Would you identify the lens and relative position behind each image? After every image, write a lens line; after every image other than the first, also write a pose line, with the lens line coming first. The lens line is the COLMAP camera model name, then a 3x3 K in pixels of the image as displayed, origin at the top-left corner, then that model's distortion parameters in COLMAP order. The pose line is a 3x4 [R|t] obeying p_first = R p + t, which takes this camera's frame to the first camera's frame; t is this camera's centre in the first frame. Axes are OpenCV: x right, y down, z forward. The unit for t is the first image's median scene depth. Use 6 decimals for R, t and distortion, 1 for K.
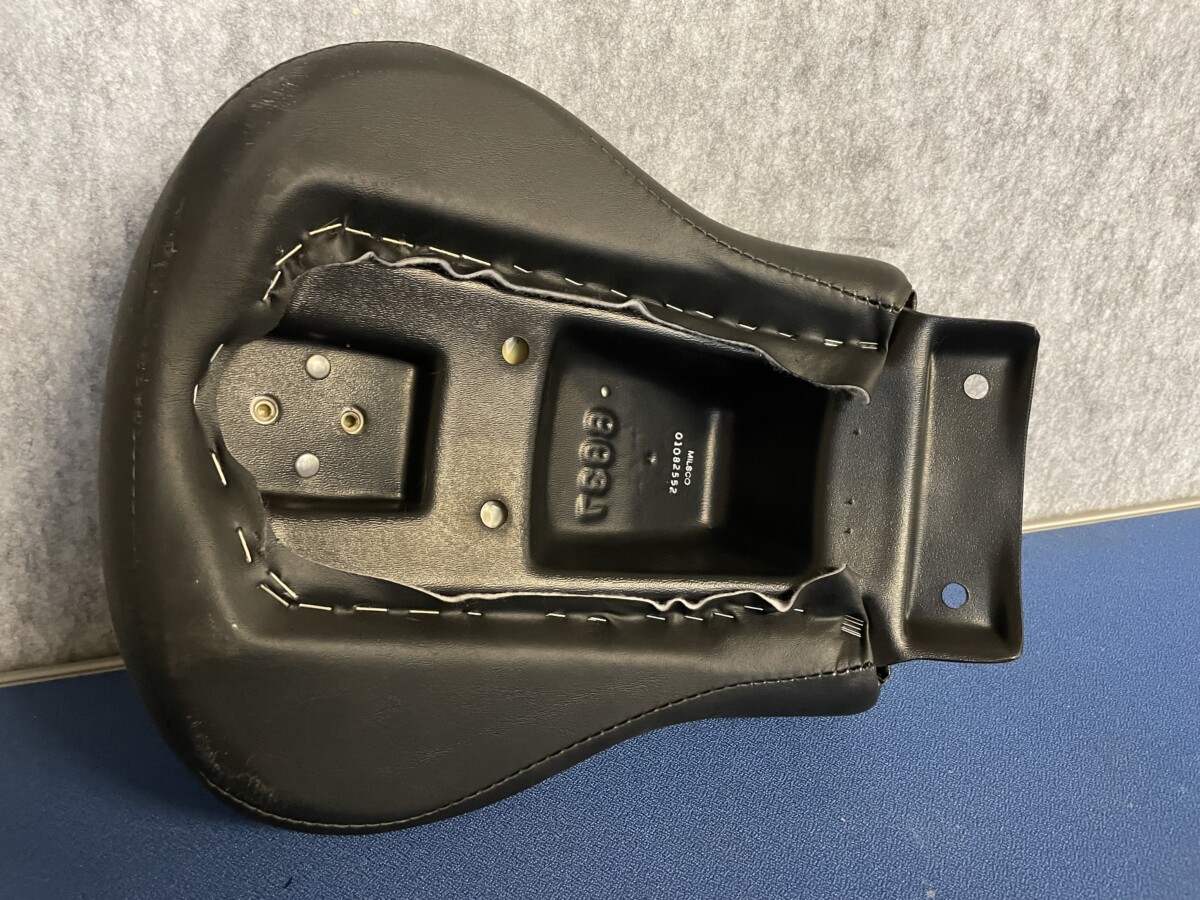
lens RADIAL K [[939.2, 0, 610.0], [0, 939.2, 448.7], [0, 0, 1]] dist [0.078258, -0.120892]
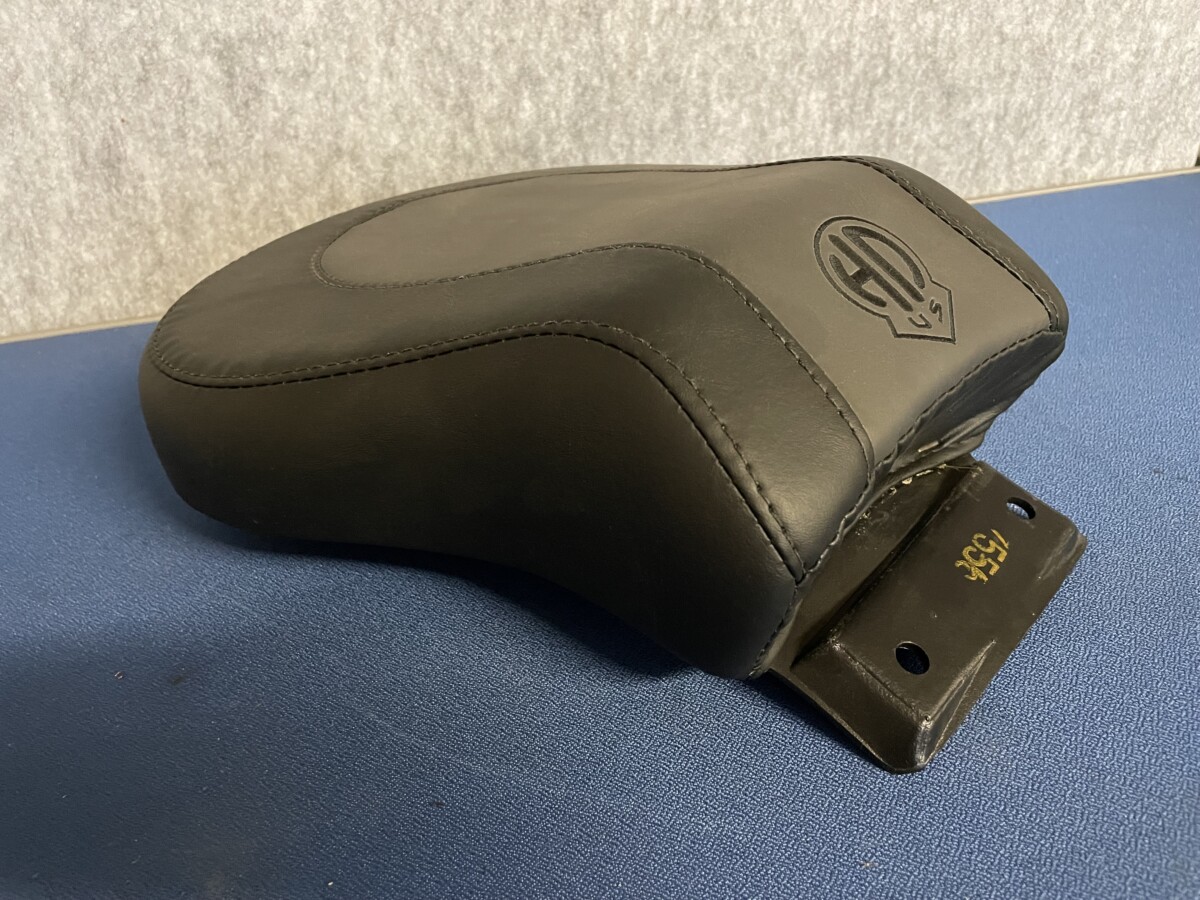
lens RADIAL K [[939.2, 0, 612.4], [0, 939.2, 458.4], [0, 0, 1]] dist [0.078258, -0.120892]
pose [[0.994496, -0.038991, -0.097247, 0.255316], [0.049604, 0.992779, 0.109223, 0.283570], [0.092287, -0.113445, 0.989249, -0.195389]]
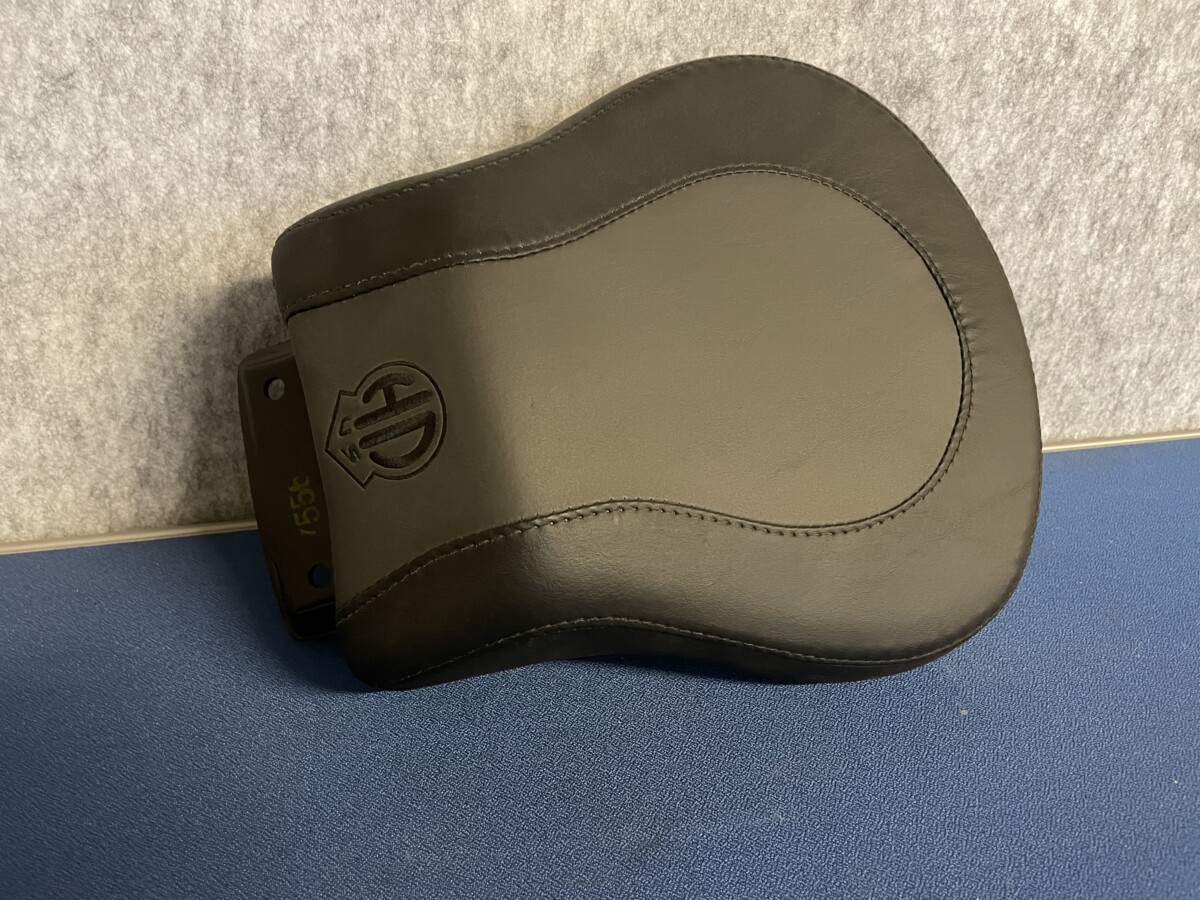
lens RADIAL K [[939.2, 0, 605.0], [0, 939.2, 453.6], [0, 0, 1]] dist [0.078258, -0.120892]
pose [[0.999635, 0.025148, 0.009914, -0.085705], [-0.025160, 0.999683, 0.001059, 0.123231], [-0.009885, -0.001308, 0.999950, -0.103012]]
